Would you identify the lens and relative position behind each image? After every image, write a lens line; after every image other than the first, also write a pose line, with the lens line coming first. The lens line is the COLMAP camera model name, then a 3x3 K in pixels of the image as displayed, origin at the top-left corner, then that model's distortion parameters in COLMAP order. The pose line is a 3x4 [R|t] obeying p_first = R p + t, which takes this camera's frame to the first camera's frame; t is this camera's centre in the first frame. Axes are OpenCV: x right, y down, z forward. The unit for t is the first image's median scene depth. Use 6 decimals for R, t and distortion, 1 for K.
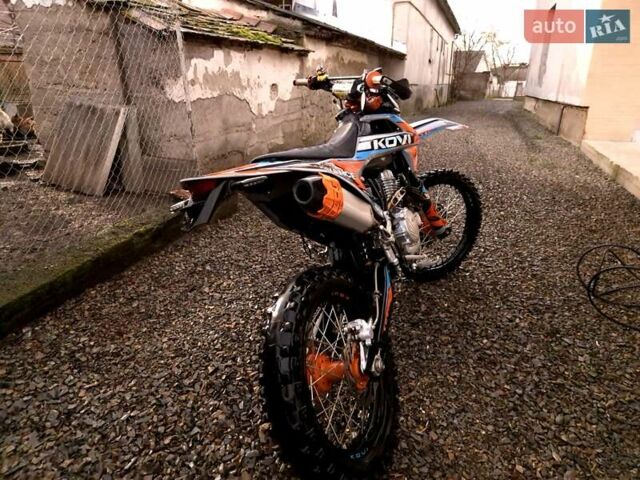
lens RADIAL K [[457.0, 0, 319.6], [0, 457.0, 227.8], [0, 0, 1]] dist [0.050521, -0.060026]
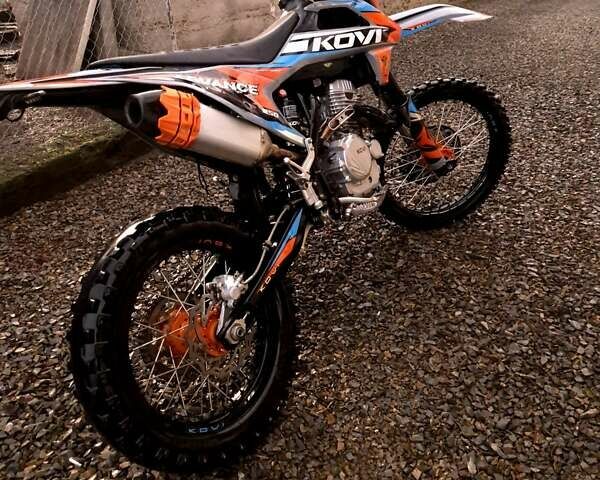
lens RADIAL K [[564.3, 0, 297.9], [0, 564.3, 242.8], [0, 0, 1]] dist [0.062780, -0.069580]
pose [[0.978512, 0.083215, -0.188652, 0.297741], [-0.048744, 0.982367, 0.180496, -0.031492], [0.200346, -0.167421, 0.965314, 0.054842]]
